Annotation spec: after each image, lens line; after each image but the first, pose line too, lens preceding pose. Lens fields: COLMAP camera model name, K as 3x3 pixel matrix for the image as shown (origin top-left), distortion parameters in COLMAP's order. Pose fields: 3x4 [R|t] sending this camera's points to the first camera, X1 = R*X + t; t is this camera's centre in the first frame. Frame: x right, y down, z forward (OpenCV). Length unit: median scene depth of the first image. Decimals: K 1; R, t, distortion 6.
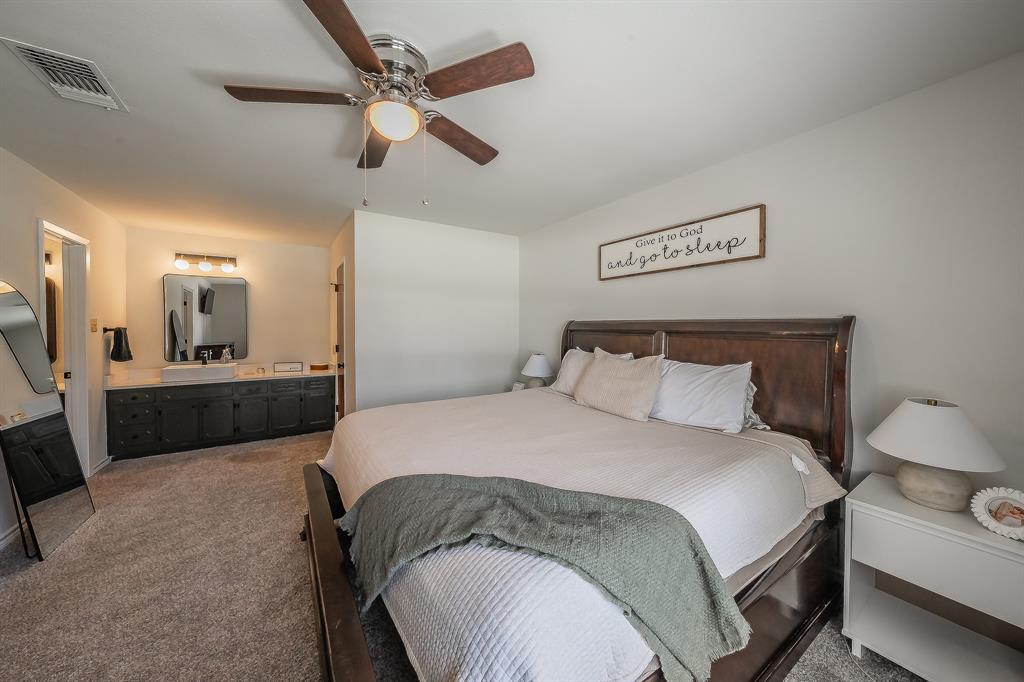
lens RADIAL K [[349.9, 0, 507.3], [0, 349.9, 331.7], [0, 0, 1]] dist [-0.000381, -0.000060]
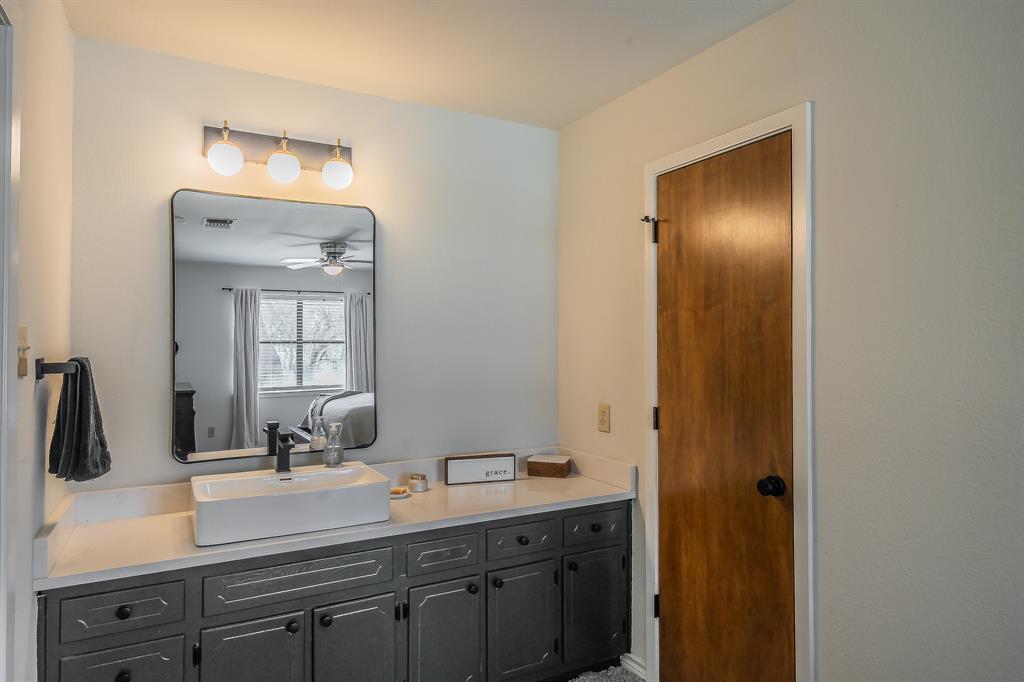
lens RADIAL K [[630.8, 0, 512.0], [0, 630.8, 341.0], [0, 0, 1]] dist [0.044036, 0.000867]
pose [[0.996677, -0.007555, -0.081099, -0.702135], [0.005500, 0.999659, -0.025537, -0.010984], [0.081264, 0.025006, 0.996379, 0.497934]]
